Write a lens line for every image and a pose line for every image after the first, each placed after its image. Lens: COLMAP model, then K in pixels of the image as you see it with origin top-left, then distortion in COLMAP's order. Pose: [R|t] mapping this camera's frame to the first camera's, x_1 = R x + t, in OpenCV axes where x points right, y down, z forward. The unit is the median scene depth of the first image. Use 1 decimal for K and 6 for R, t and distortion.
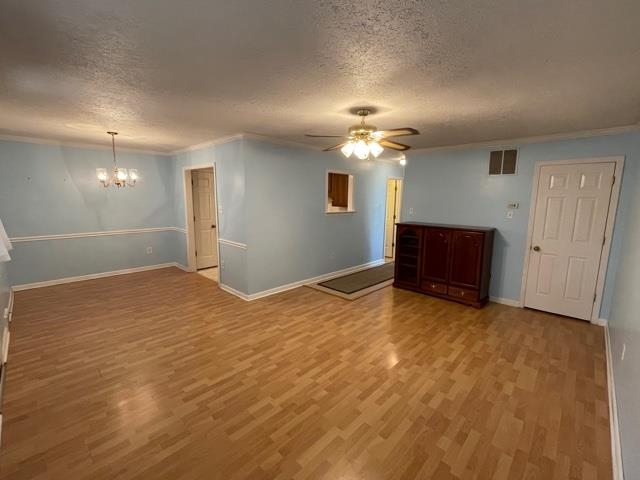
lens RADIAL K [[284.2, 0, 321.8], [0, 284.2, 240.3], [0, 0, 1]] dist [-0.001471, 0.000093]
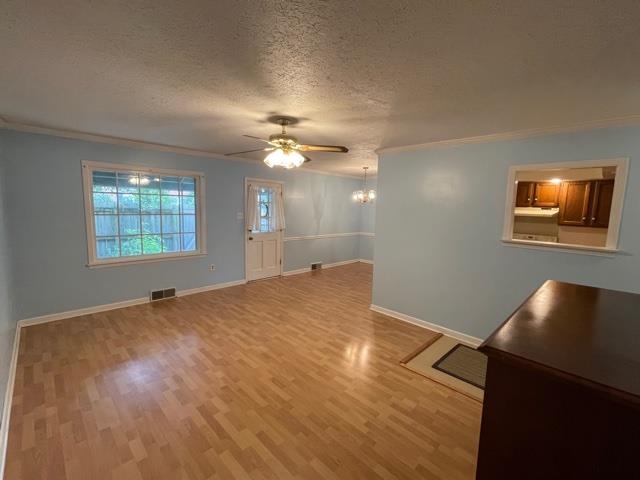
lens RADIAL K [[284.2, 0, 321.8], [0, 284.2, 240.3], [0, 0, 1]] dist [-0.001471, 0.000093]
pose [[-0.022743, 0.110967, -0.993564, 0.980482], [-0.183330, 0.976505, 0.113258, -0.154511], [0.982788, 0.184726, -0.001865, 1.006950]]
